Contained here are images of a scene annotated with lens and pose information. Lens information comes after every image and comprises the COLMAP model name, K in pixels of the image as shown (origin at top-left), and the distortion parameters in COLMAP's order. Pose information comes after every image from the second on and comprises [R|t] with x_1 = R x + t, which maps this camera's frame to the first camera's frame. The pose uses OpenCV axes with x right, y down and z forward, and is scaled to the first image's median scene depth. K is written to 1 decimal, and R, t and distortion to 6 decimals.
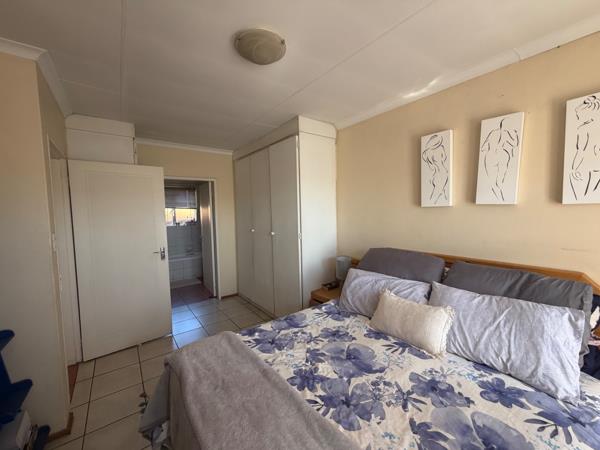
lens RADIAL K [[239.1, 0, 297.1], [0, 239.1, 223.4], [0, 0, 1]] dist [0.002494, 0.000062]
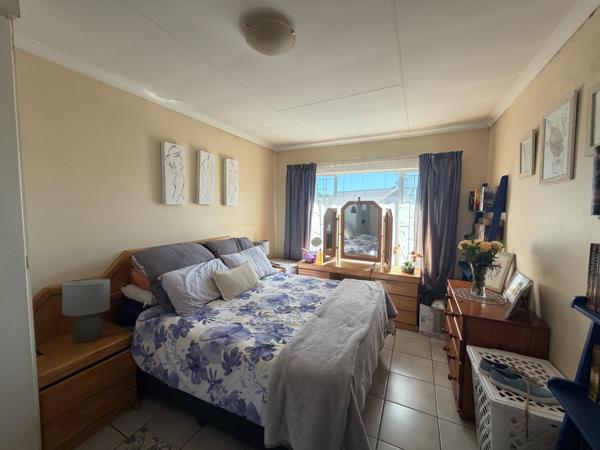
lens RADIAL K [[239.1, 0, 296.9], [0, 239.1, 223.1], [0, 0, 1]] dist [0.002494, 0.000062]
pose [[-0.442676, -0.044714, 0.895566, -0.976621], [0.050485, 0.995929, 0.074679, -0.044600], [-0.895259, 0.078271, -0.438616, 1.229953]]
